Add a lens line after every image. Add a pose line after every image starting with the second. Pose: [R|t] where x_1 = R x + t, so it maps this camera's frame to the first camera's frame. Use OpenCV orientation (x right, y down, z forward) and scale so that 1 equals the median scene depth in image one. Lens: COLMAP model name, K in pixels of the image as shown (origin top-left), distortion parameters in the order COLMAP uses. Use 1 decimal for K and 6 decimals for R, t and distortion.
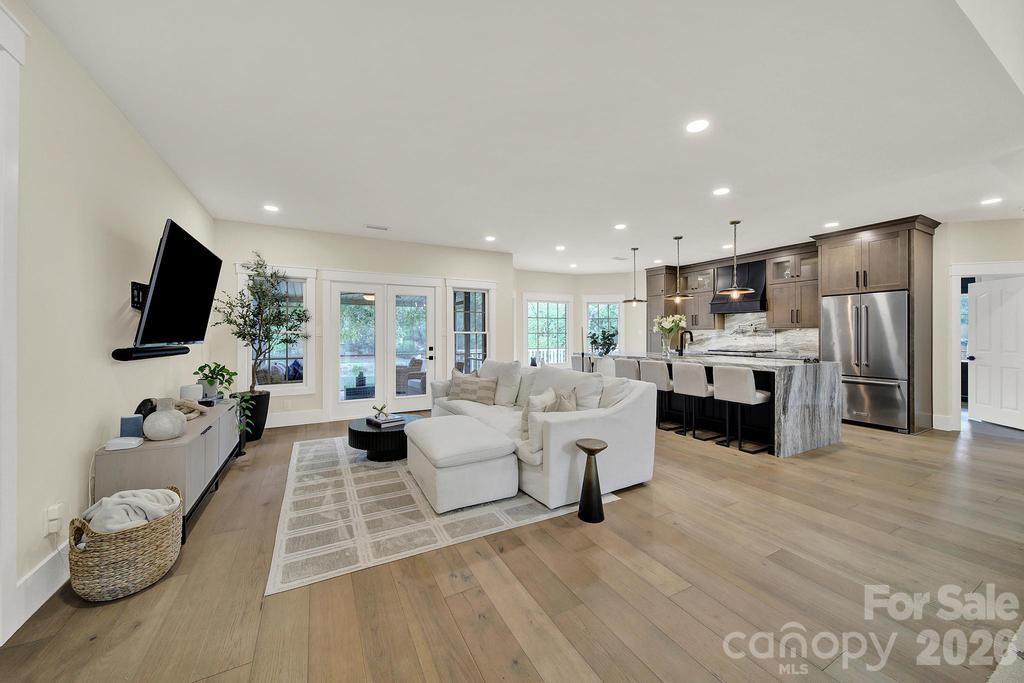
lens RADIAL K [[368.8, 0, 505.6], [0, 368.8, 341.0], [0, 0, 1]] dist [-0.000874, -0.000995]
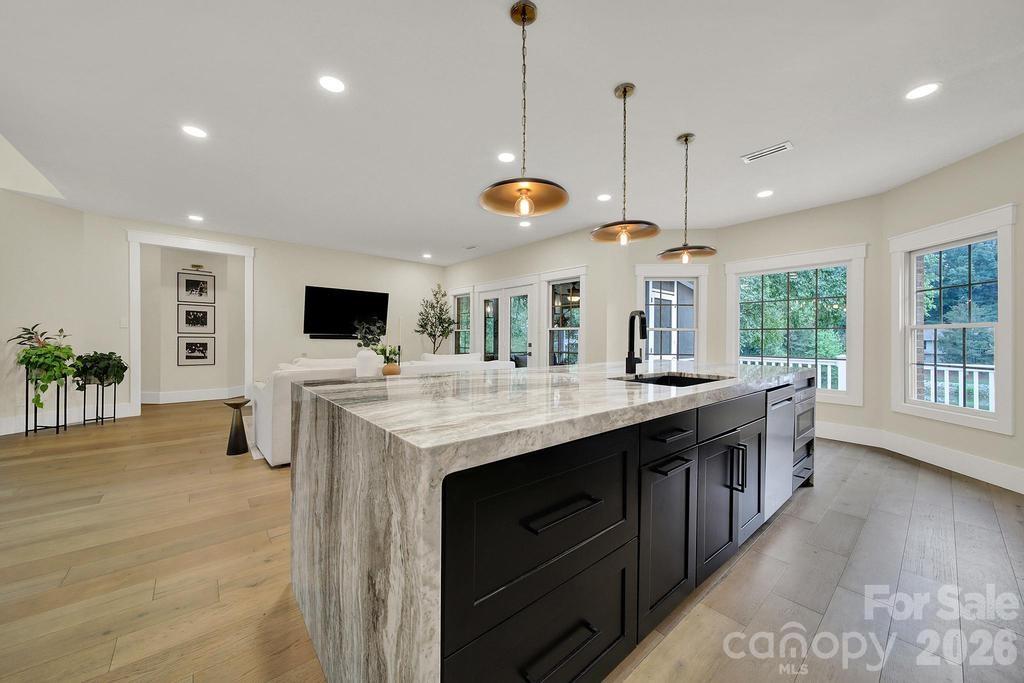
lens RADIAL K [[368.8, 0, 517.4], [0, 368.8, 342.4], [0, 0, 1]] dist [-0.000874, -0.000995]
pose [[0.225451, 0.012192, -0.974178, 0.921856], [-0.025789, 0.999646, 0.006543, 0.009124], [0.973913, 0.023648, 0.225686, 0.856142]]
